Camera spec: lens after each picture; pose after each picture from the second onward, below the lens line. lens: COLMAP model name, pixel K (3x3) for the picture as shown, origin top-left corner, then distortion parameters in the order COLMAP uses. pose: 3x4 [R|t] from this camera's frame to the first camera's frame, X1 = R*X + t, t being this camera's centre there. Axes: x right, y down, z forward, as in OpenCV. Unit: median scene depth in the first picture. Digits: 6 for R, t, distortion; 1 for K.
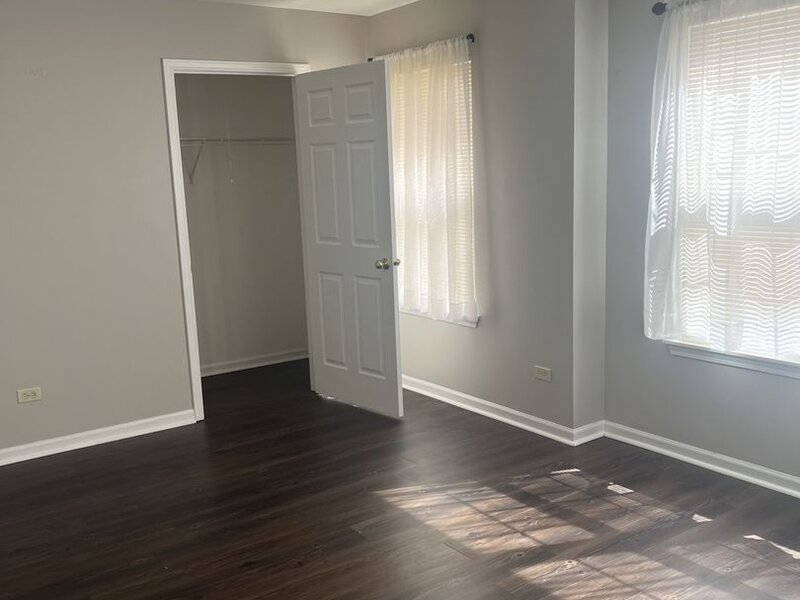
lens RADIAL K [[806.7, 0, 389.2], [0, 806.7, 304.8], [0, 0, 1]] dist [0.038252, -0.020798]
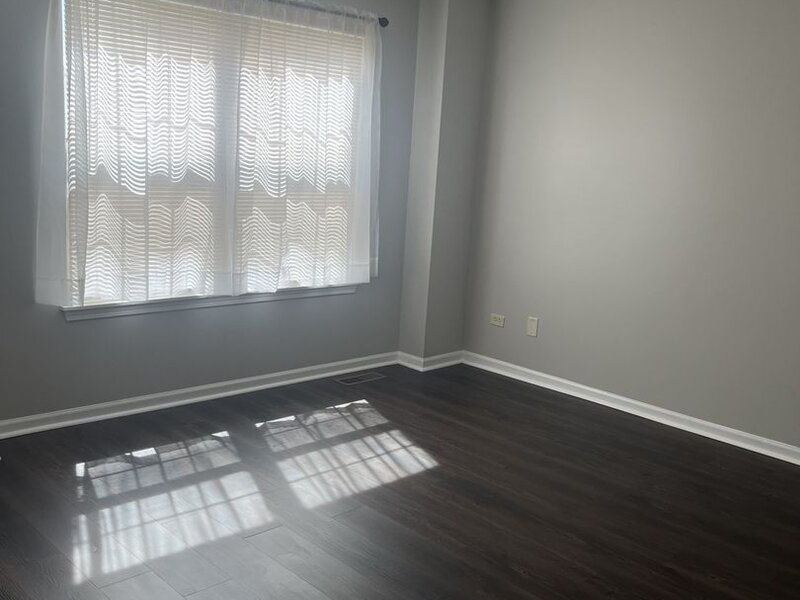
lens RADIAL K [[806.7, 0, 389.2], [0, 806.7, 304.8], [0, 0, 1]] dist [0.038252, -0.020798]
pose [[-0.146659, -0.157718, 0.976533, -0.749750], [0.109692, 0.978526, 0.174513, -0.097640], [-0.983086, 0.132712, -0.126209, 0.853484]]
